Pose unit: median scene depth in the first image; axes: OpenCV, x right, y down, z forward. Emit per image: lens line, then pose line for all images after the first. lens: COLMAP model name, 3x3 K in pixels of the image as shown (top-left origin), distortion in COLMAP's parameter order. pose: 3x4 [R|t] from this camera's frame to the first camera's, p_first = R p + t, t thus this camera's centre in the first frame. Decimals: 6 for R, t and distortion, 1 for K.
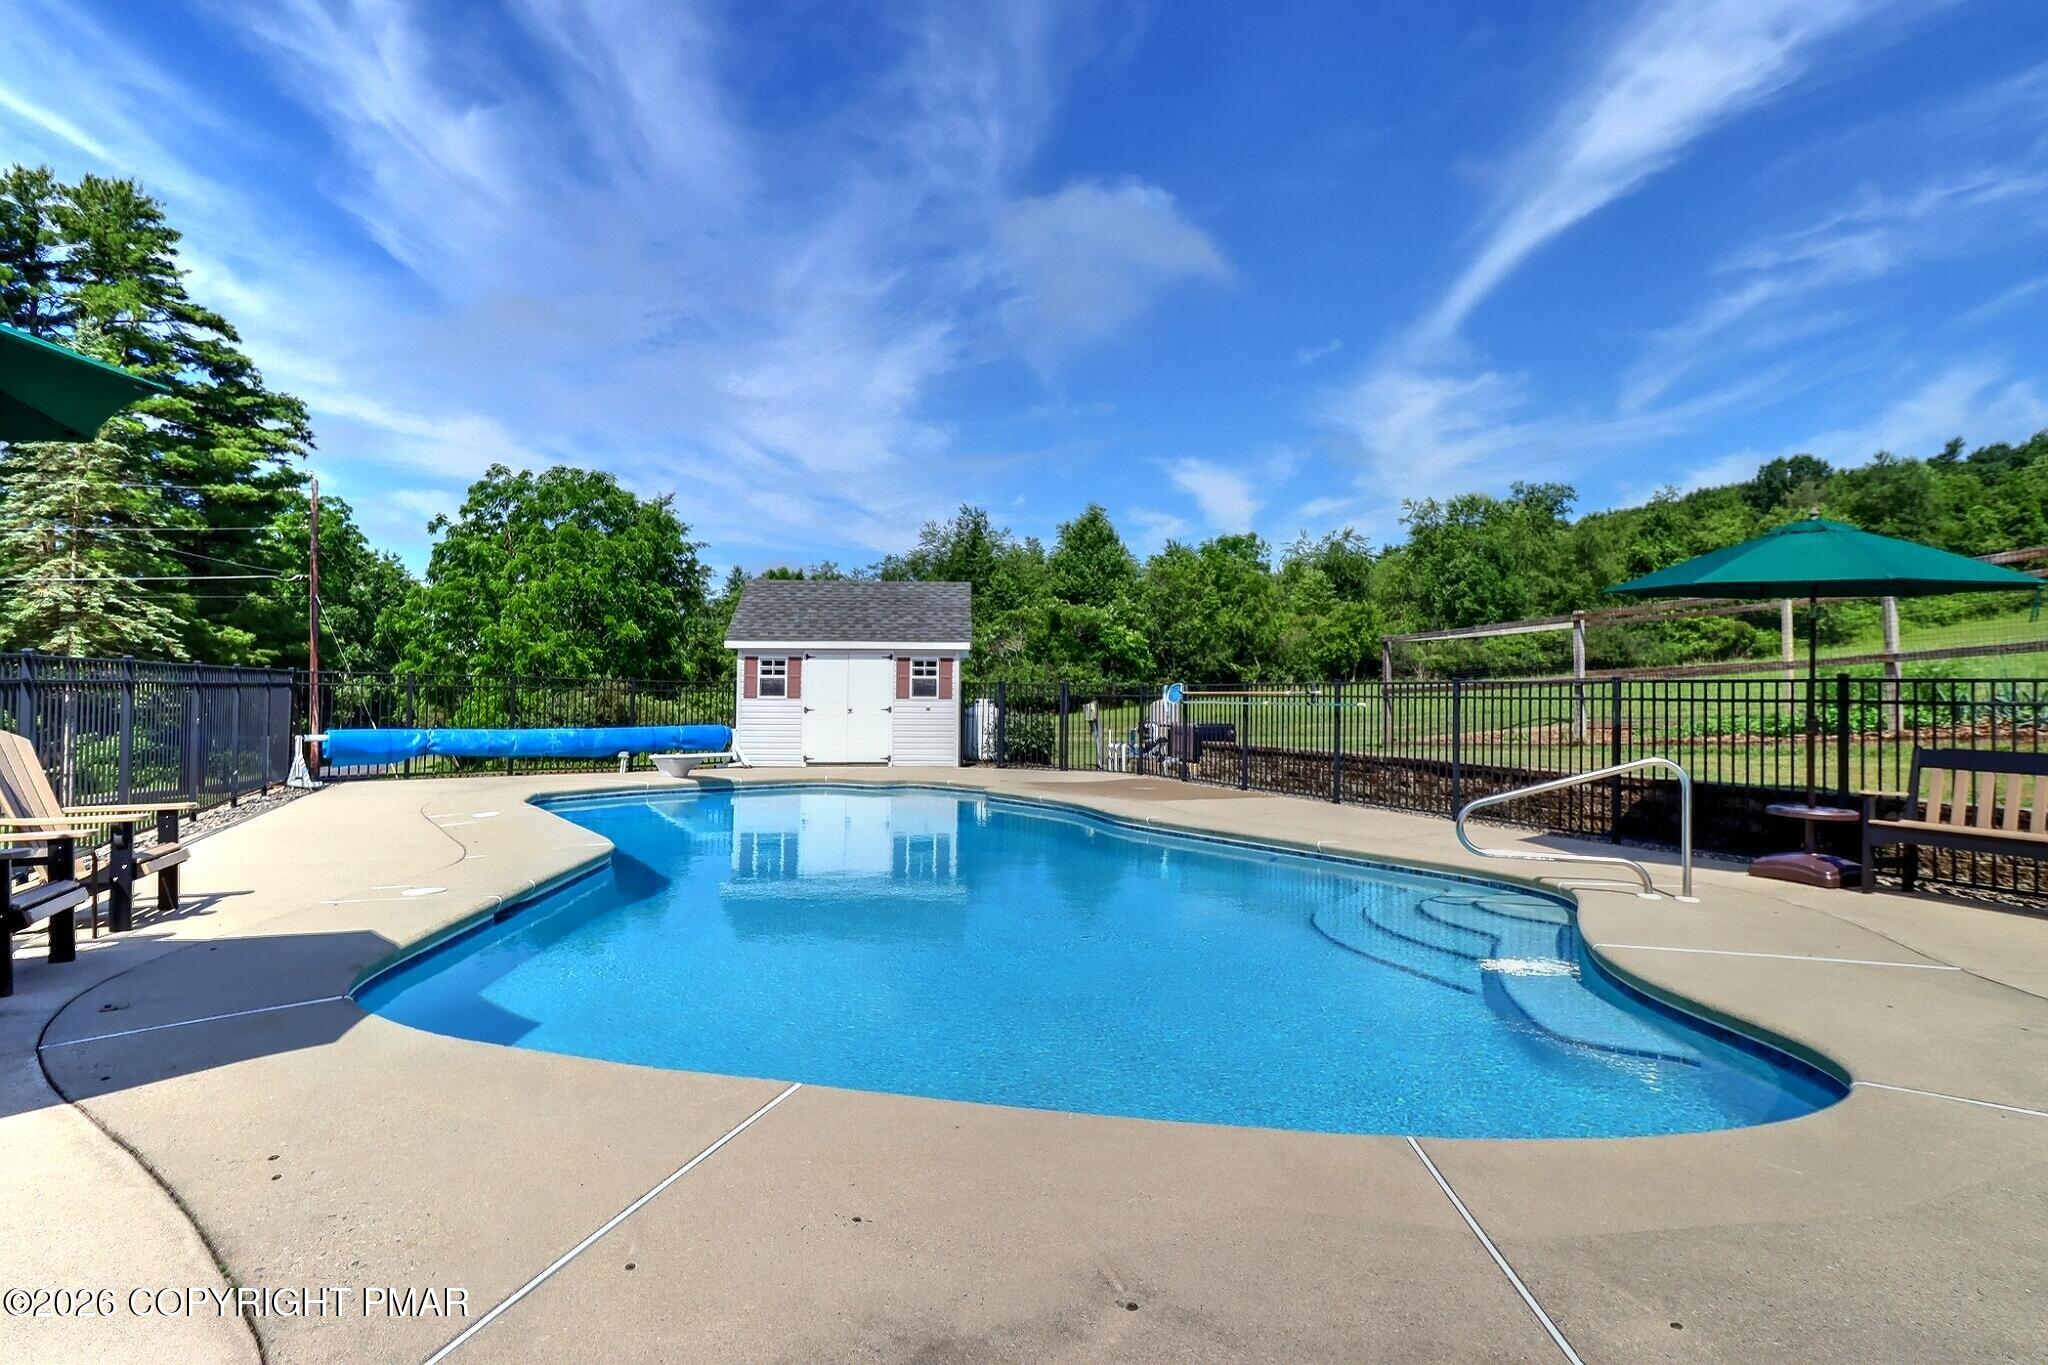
lens RADIAL K [[1103.0, 0, 1036.4], [0, 1103.0, 650.5], [0, 0, 1]] dist [0.005505, -0.014060]
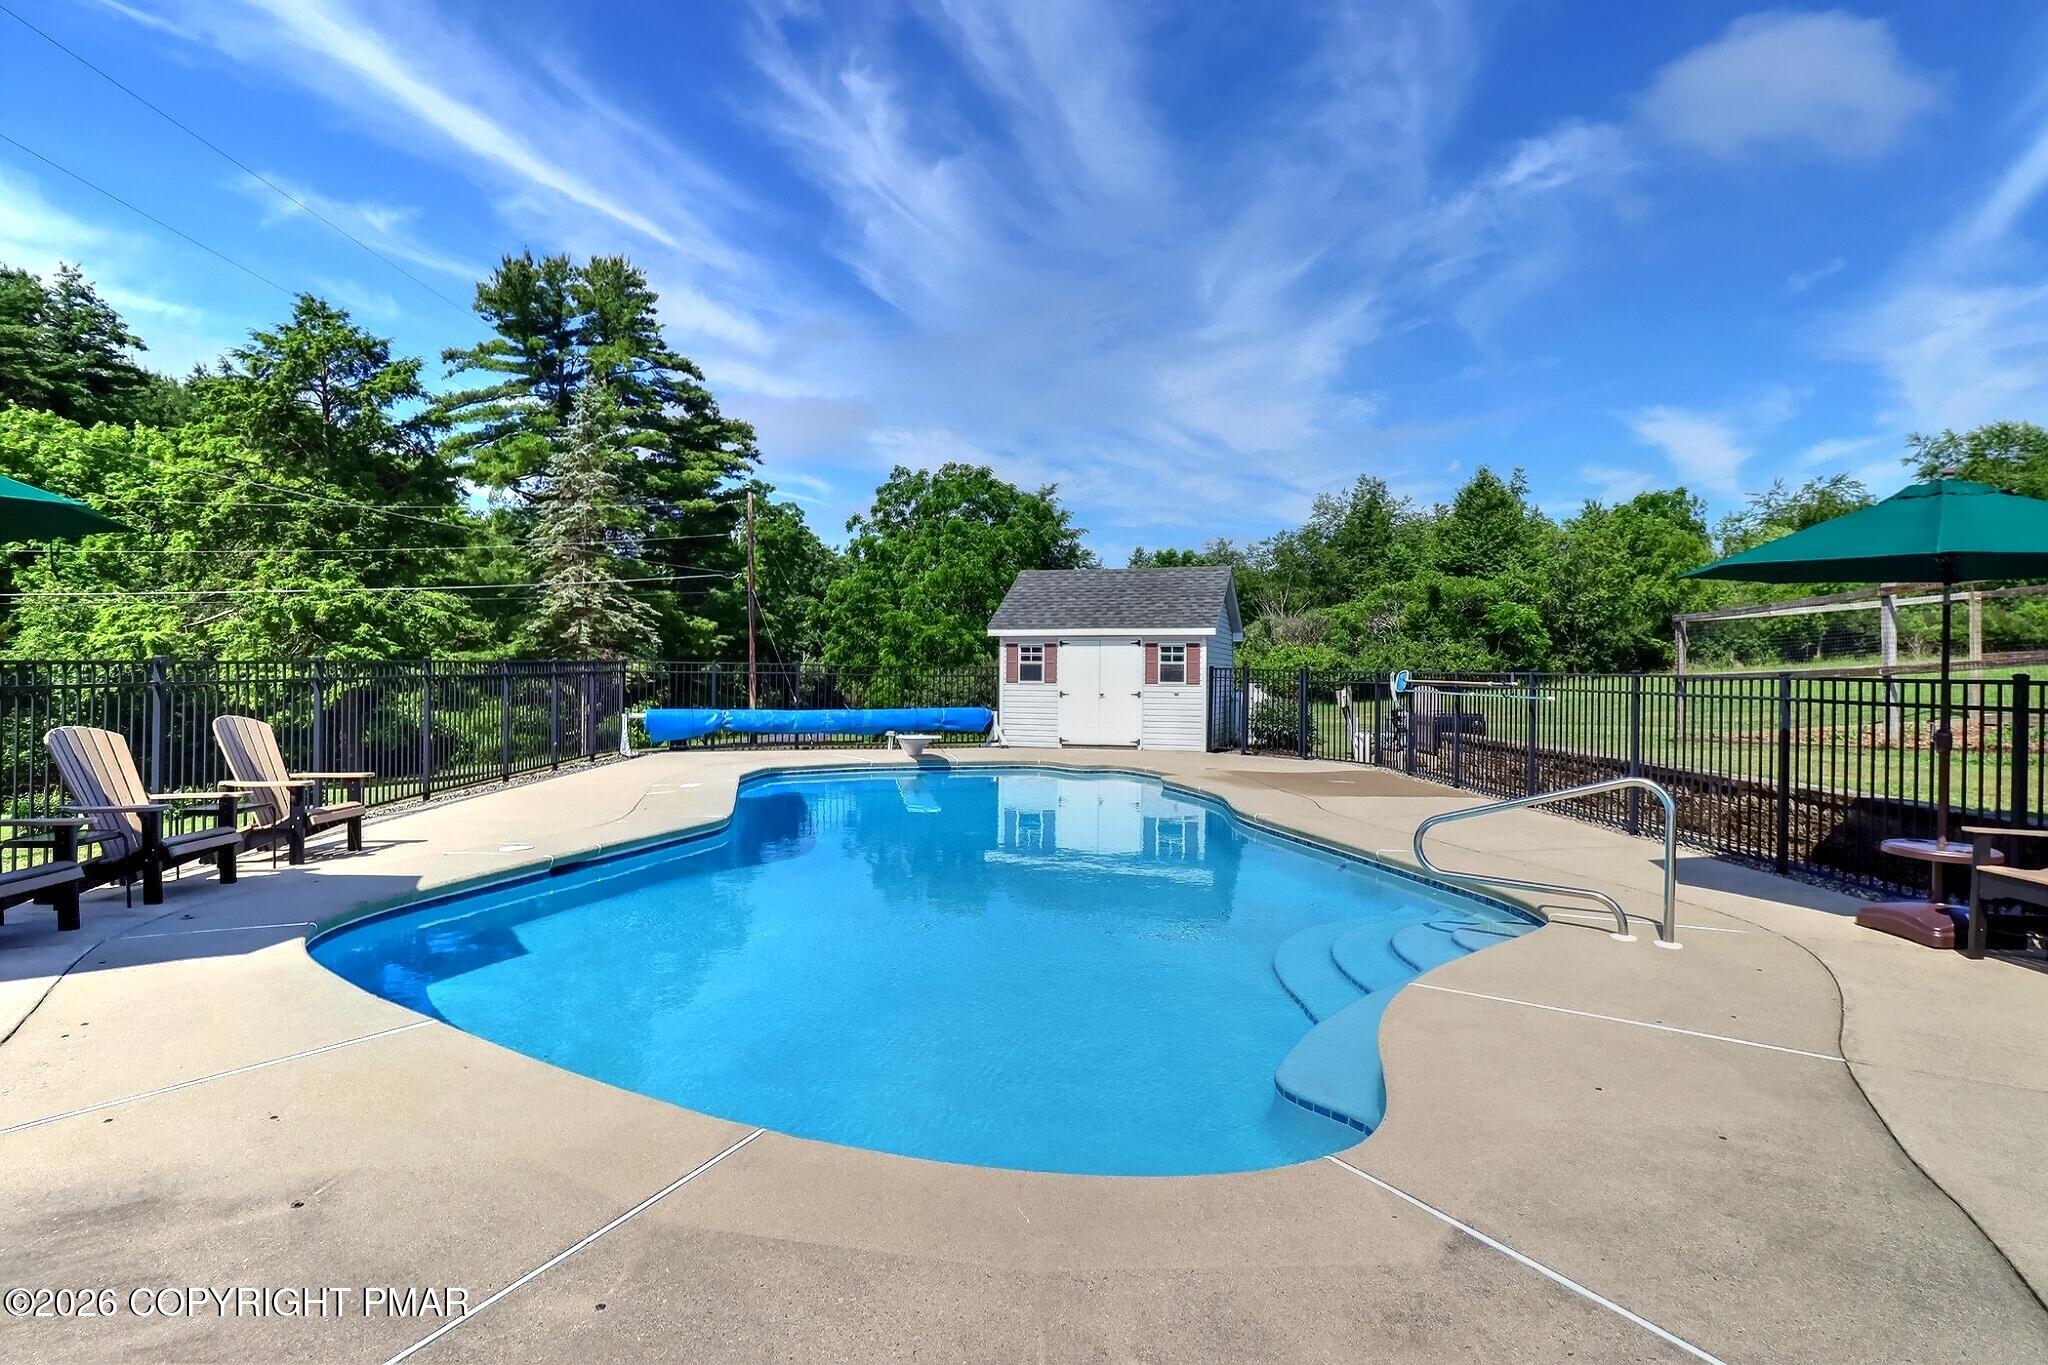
lens RADIAL K [[1098.3, 0, 1054.4], [0, 1098.3, 664.8], [0, 0, 1]] dist [-0.027186, -0.000335]
pose [[0.935068, -0.000440, -0.354469, 0.065717], [0.012958, 0.999373, 0.032942, -0.003578], [0.354233, -0.035396, 0.934487, 0.008543]]
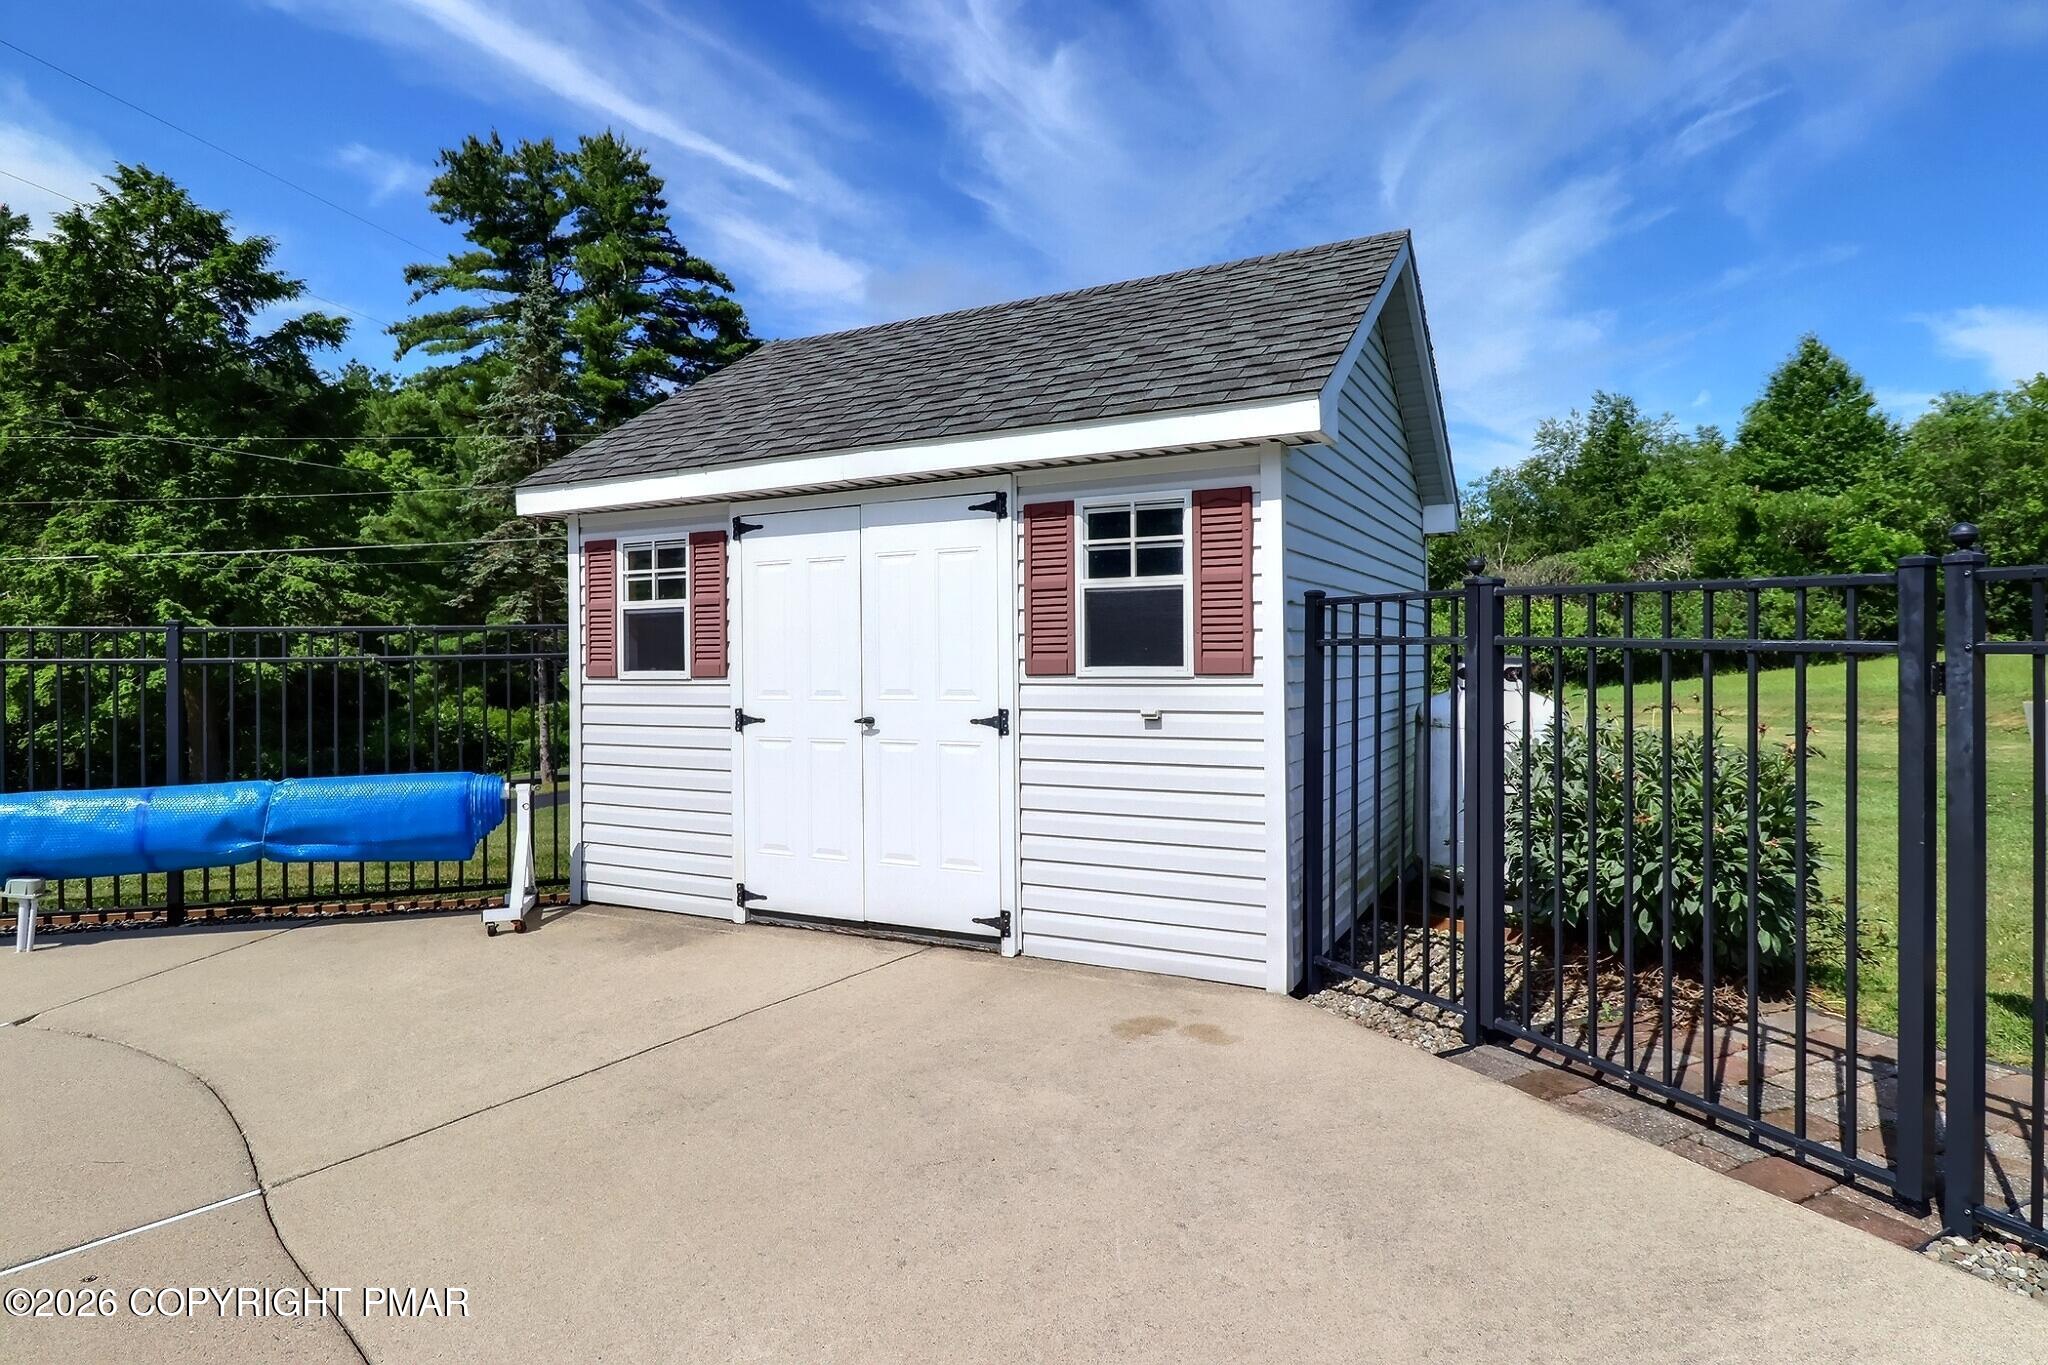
lens RADIAL K [[1103.0, 0, 1036.4], [0, 1103.0, 650.5], [0, 0, 1]] dist [0.005505, -0.014060]
pose [[0.851690, -0.017843, -0.523742, 0.000239], [0.042018, 0.998528, 0.034310, 0.012664], [0.522359, -0.051228, 0.851185, 0.337016]]
